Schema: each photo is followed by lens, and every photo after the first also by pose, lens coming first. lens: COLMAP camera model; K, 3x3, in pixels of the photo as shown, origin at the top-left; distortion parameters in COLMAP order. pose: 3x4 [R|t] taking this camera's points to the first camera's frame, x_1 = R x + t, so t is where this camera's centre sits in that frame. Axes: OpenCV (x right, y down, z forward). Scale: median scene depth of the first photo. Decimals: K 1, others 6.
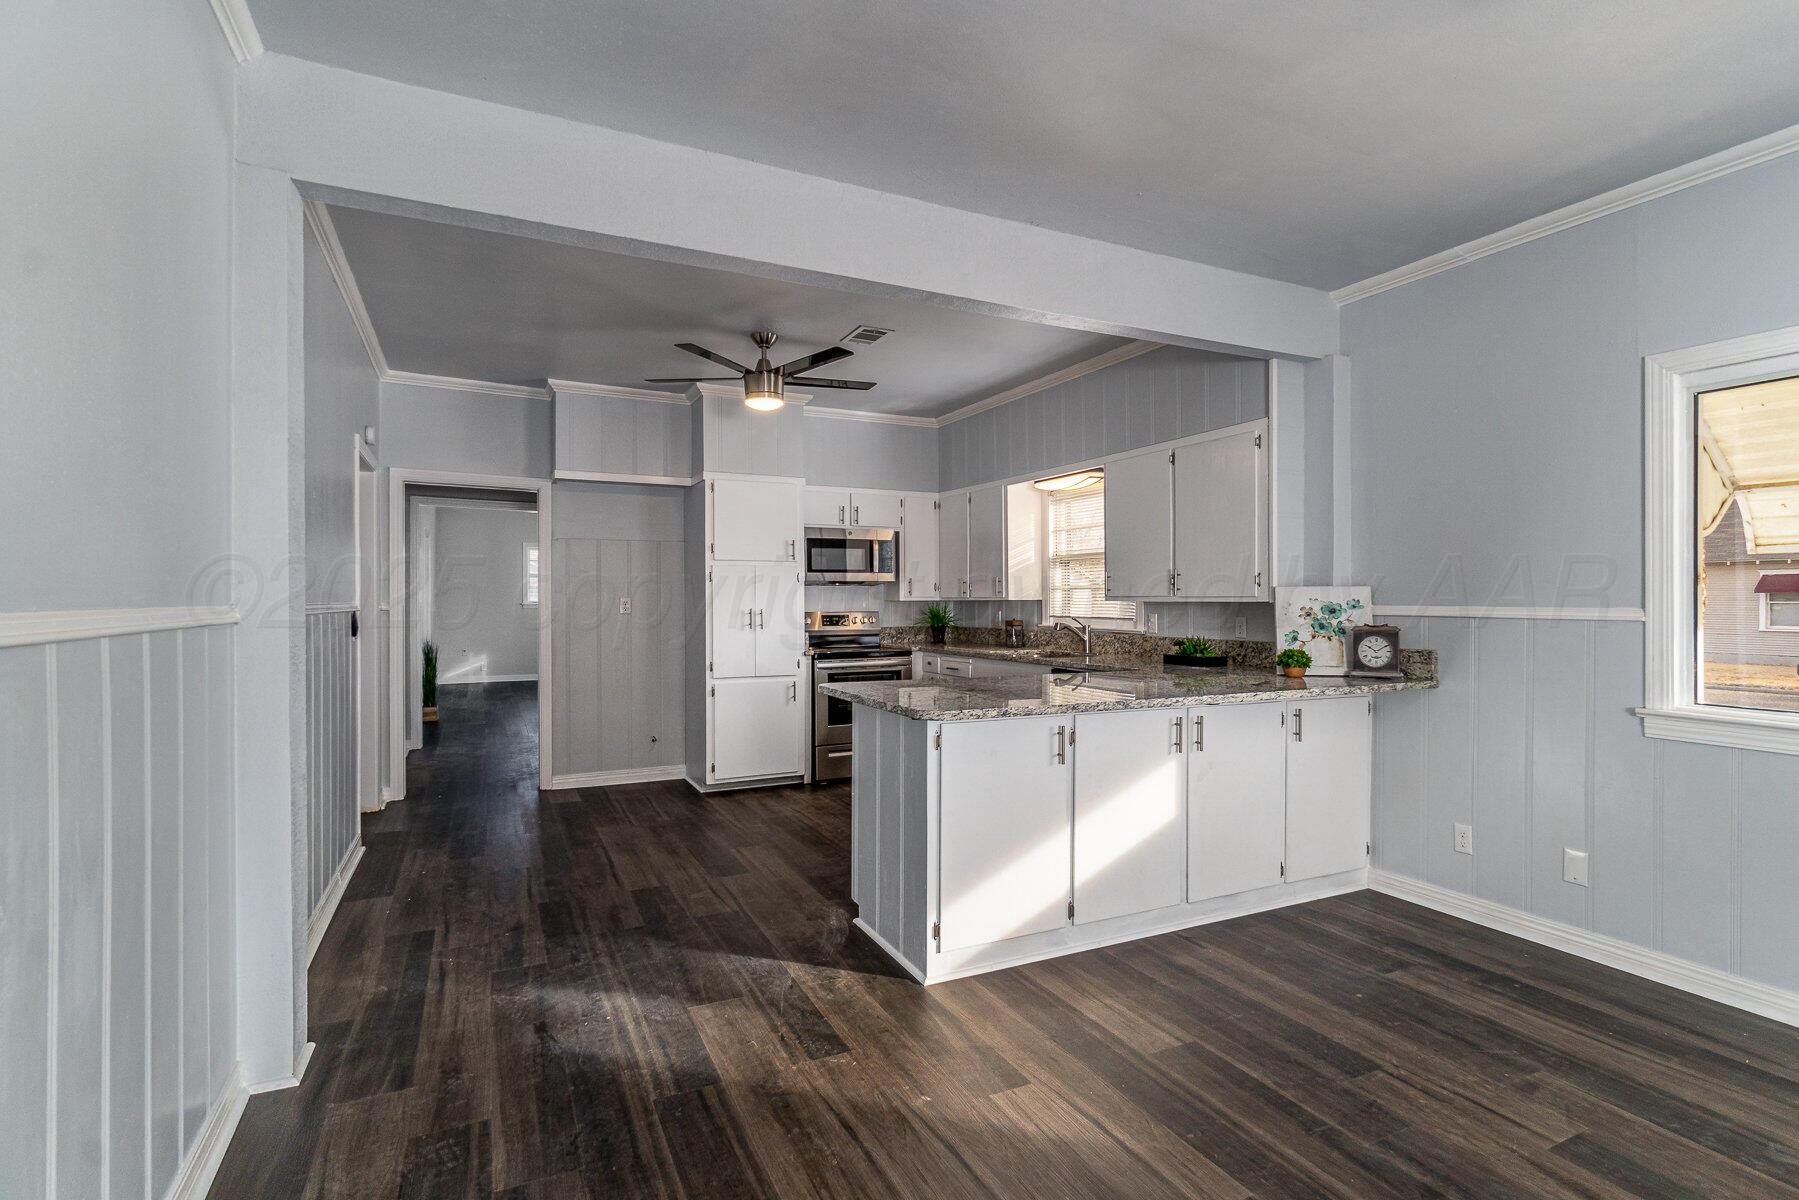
lens RADIAL K [[865.2, 0, 904.9], [0, 865.2, 602.8], [0, 0, 1]] dist [-0.006458, 0.003875]
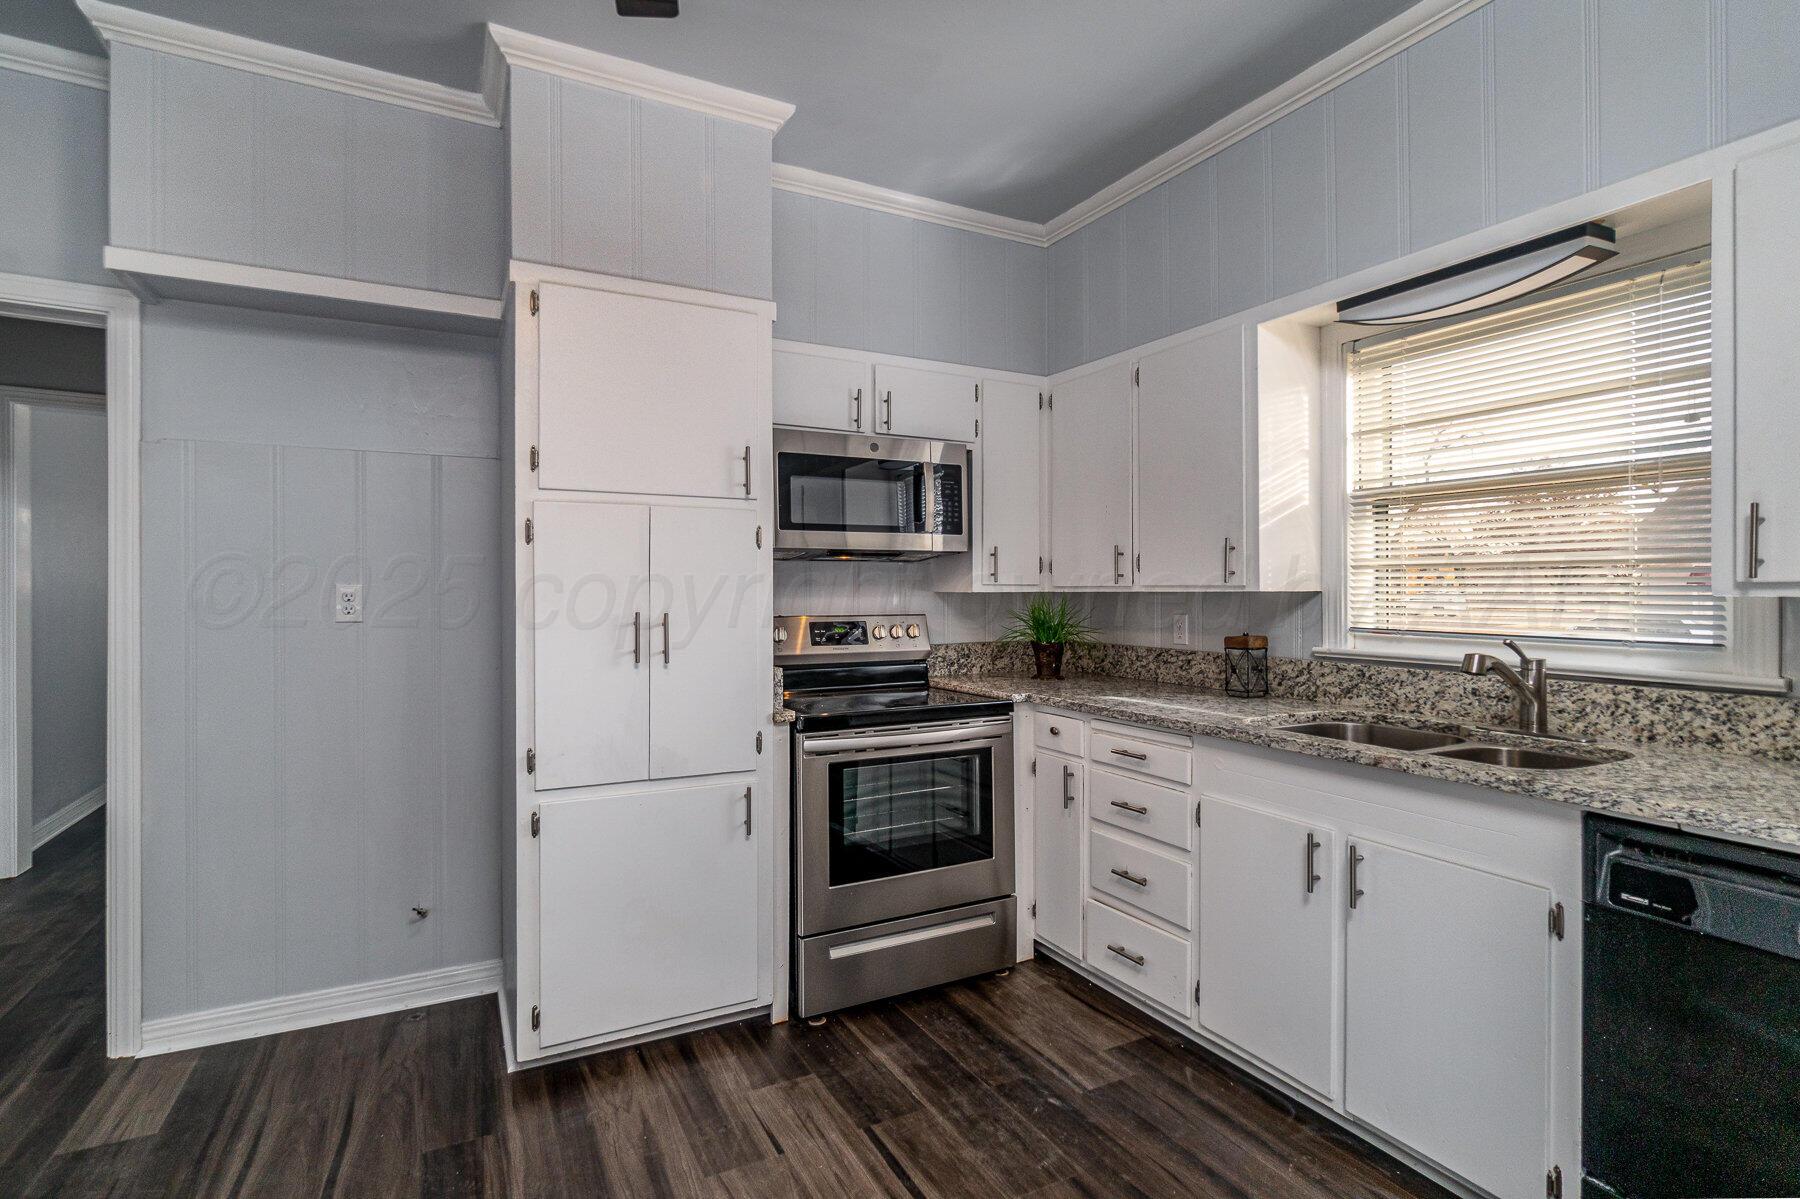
lens RADIAL K [[865.7, 0, 902.3], [0, 865.7, 588.2], [0, 0, 1]] dist [-0.006458, 0.003875]
pose [[0.999455, 0.002975, 0.032886, -0.070516], [-0.002765, 0.999975, -0.006434, -0.001497], [-0.032905, 0.006339, 0.999438, 0.603256]]
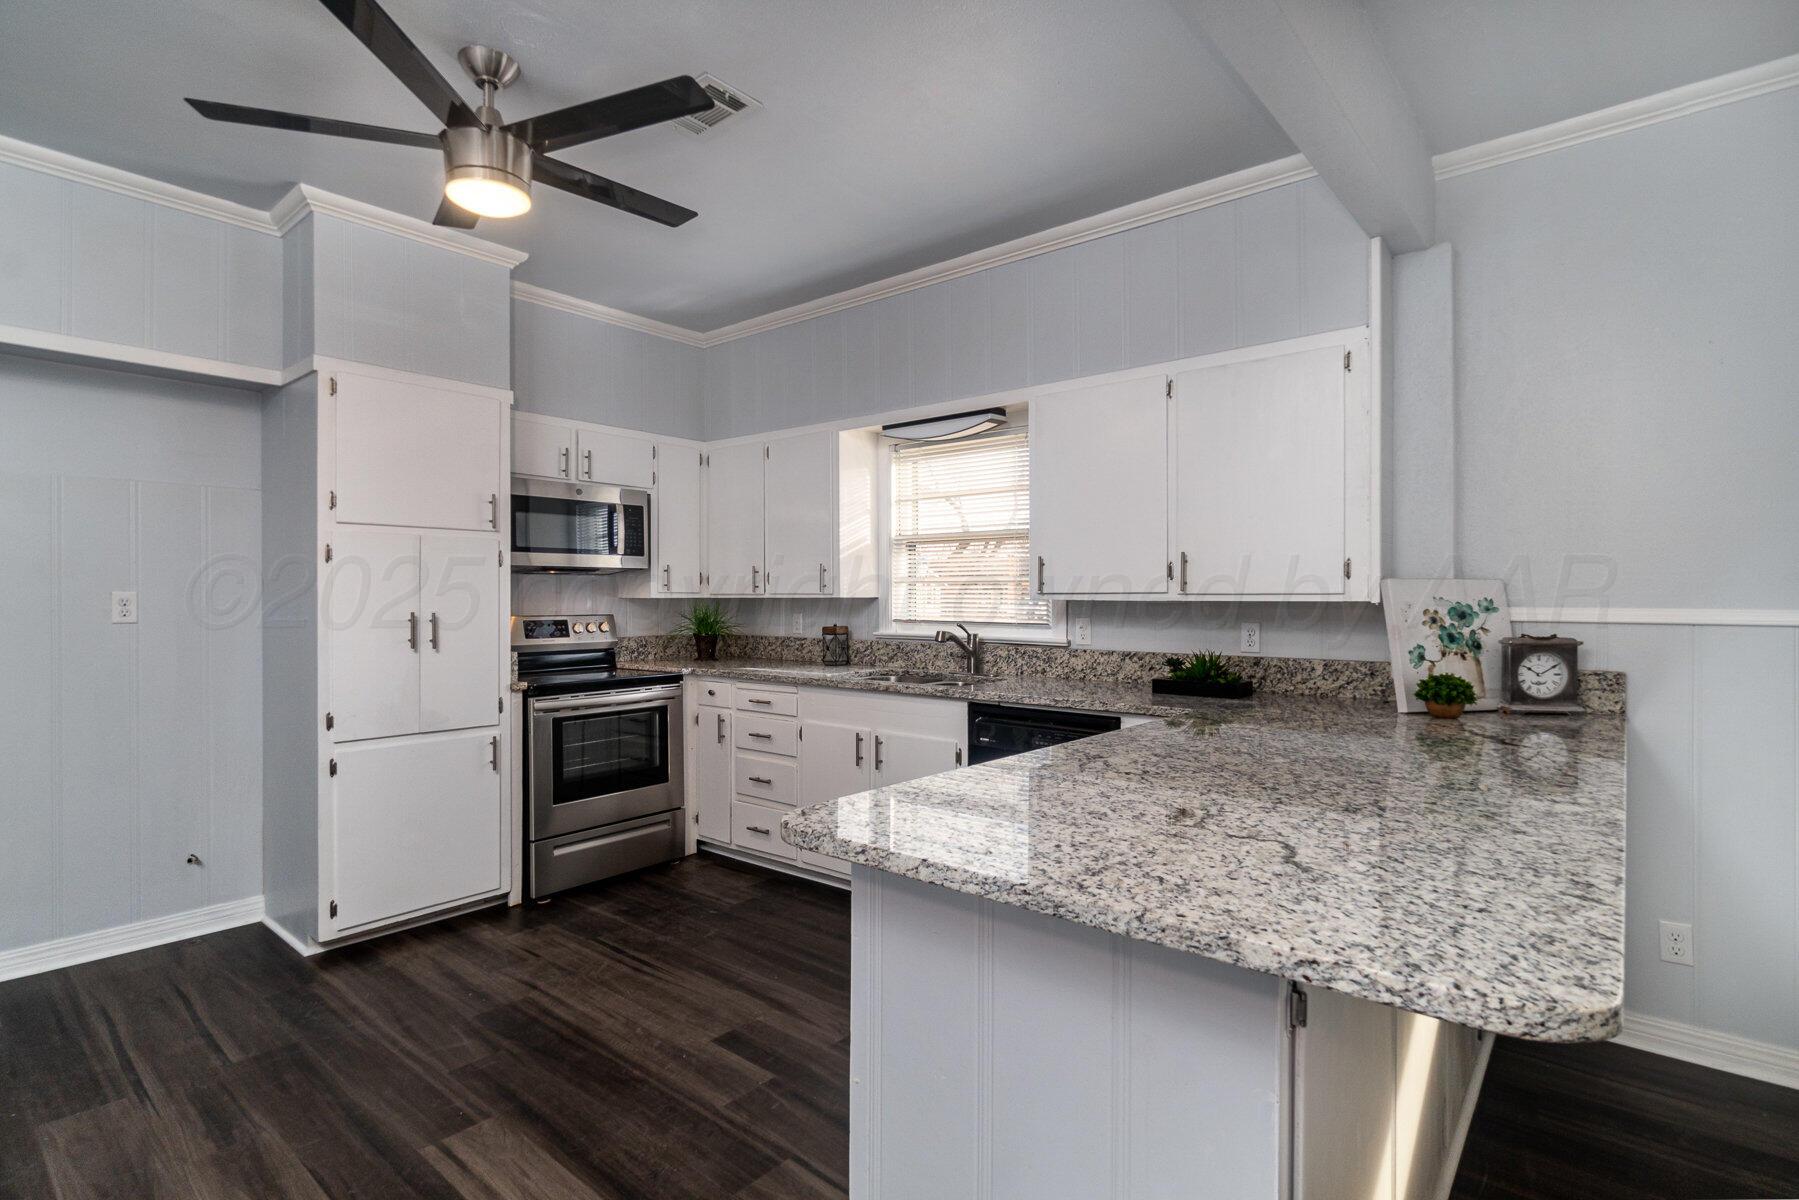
lens RADIAL K [[865.2, 0, 888.9], [0, 865.2, 599.9], [0, 0, 1]] dist [-0.006458, 0.003875]
pose [[0.913373, 0.001788, 0.407119, -0.125921], [-0.001724, 0.999998, -0.000525, -0.000905], [-0.407119, -0.000222, 0.913375, 0.374961]]
